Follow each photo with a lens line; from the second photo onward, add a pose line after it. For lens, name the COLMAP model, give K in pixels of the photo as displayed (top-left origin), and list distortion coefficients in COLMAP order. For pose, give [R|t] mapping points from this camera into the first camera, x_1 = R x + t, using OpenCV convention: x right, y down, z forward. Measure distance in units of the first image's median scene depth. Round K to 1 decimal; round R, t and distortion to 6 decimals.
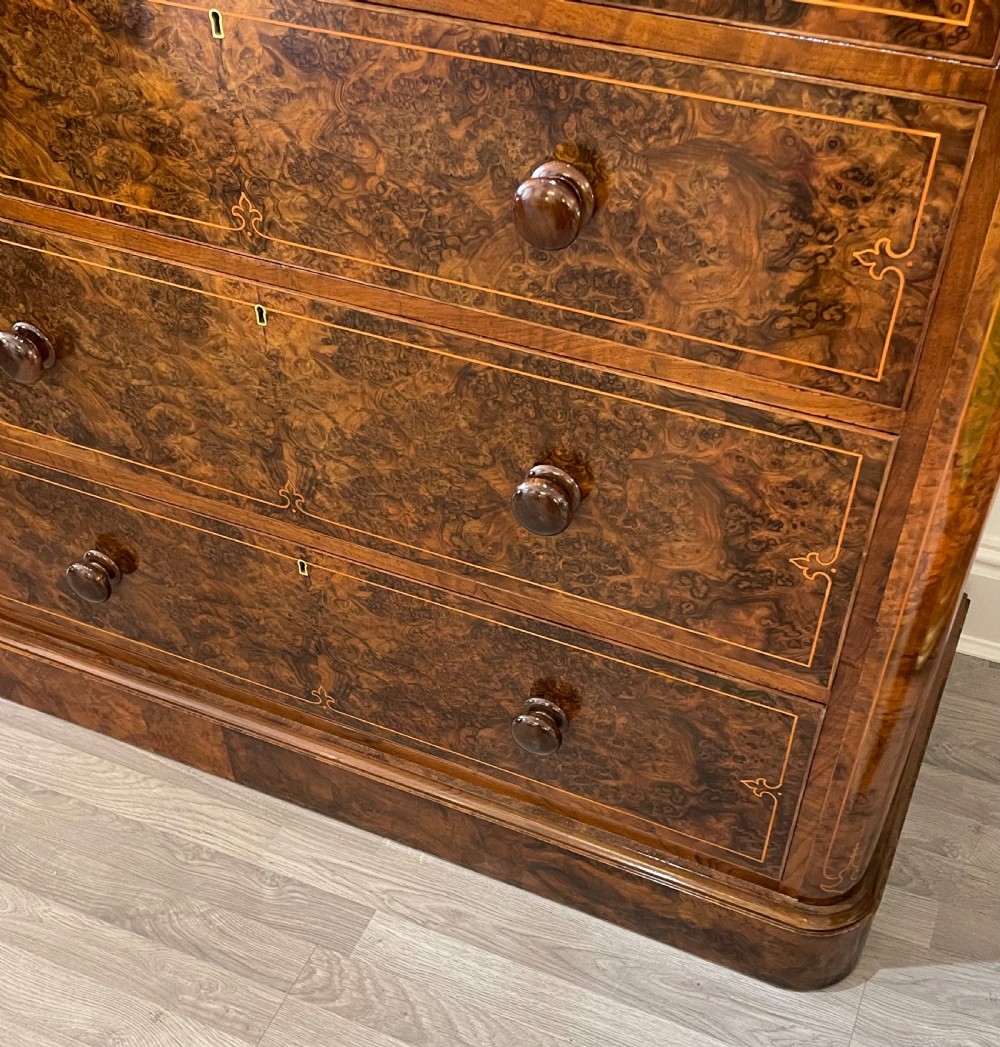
lens RADIAL K [[1266.3, 0, 499.7], [0, 1266.3, 667.8], [0, 0, 1]] dist [0.054191, 0.000000]
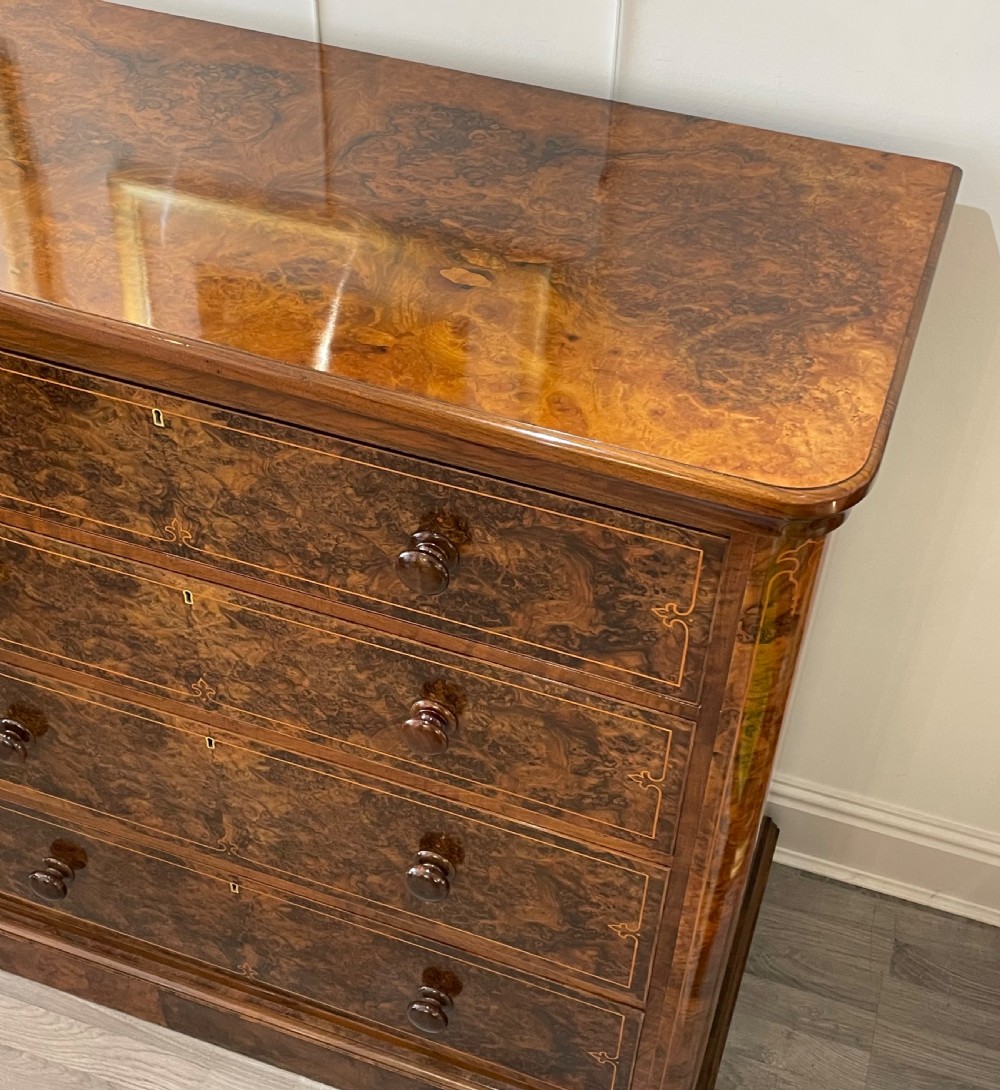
lens RADIAL K [[1412.7, 0, 510.0], [0, 1412.7, 550.8], [0, 0, 1]] dist [0.090920, 0.000000]
pose [[0.995132, -0.031716, 0.093310, -0.008284], [0.036365, 0.998159, -0.048549, -0.399612], [-0.091599, 0.051705, 0.994453, -0.522013]]
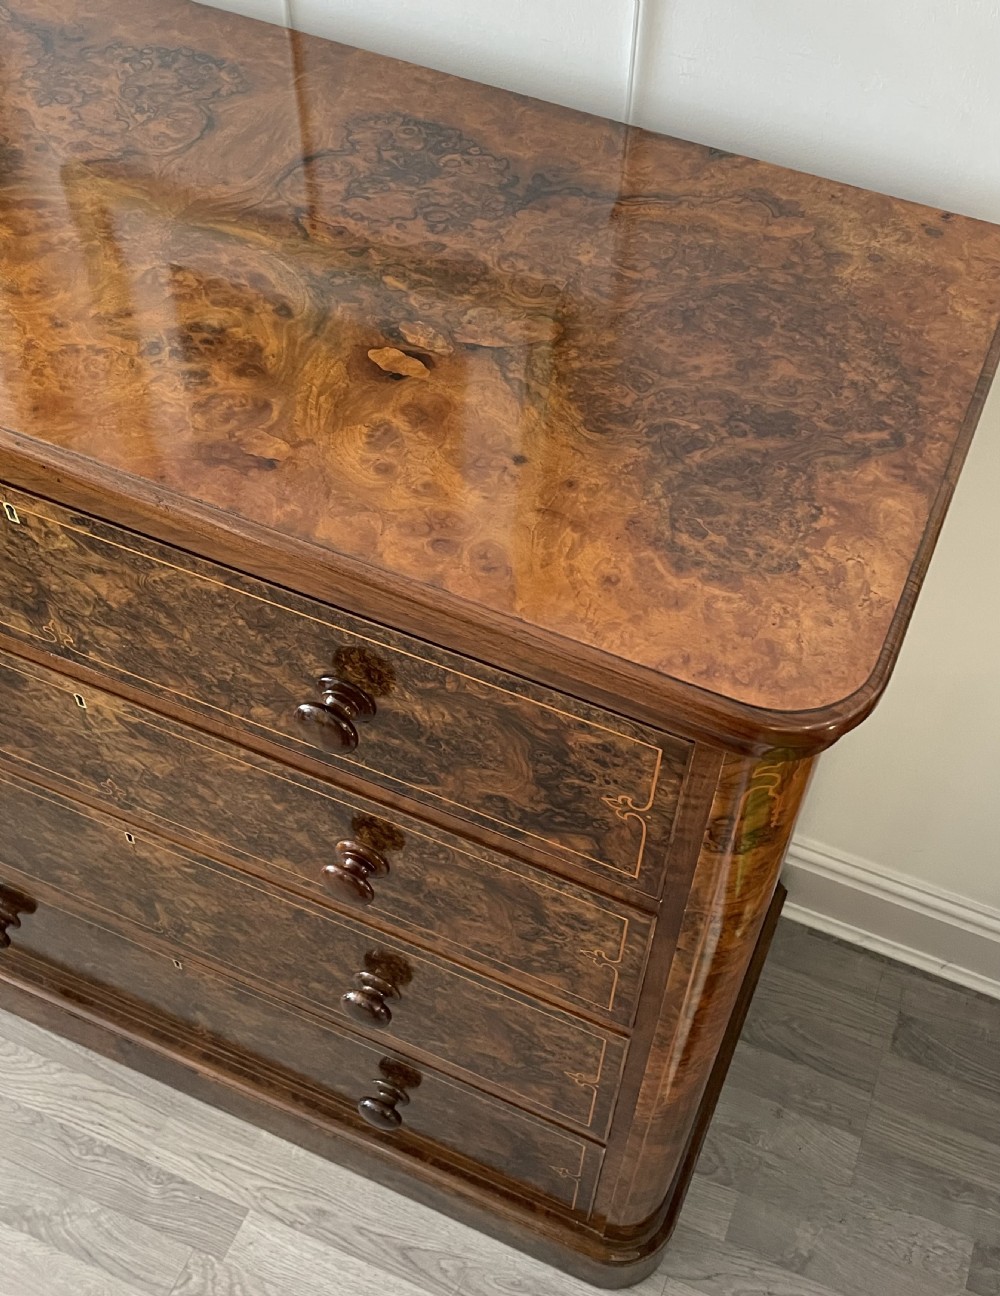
lens RADIAL K [[1293.7, 0, 585.2], [0, 1293.7, 585.0], [0, 0, 1]] dist [0.045363, 0.000000]
pose [[0.996635, 0.019860, 0.079525, 0.132663], [-0.023699, 0.998584, 0.047618, -0.585878], [-0.078467, -0.049343, 0.995695, -0.219595]]
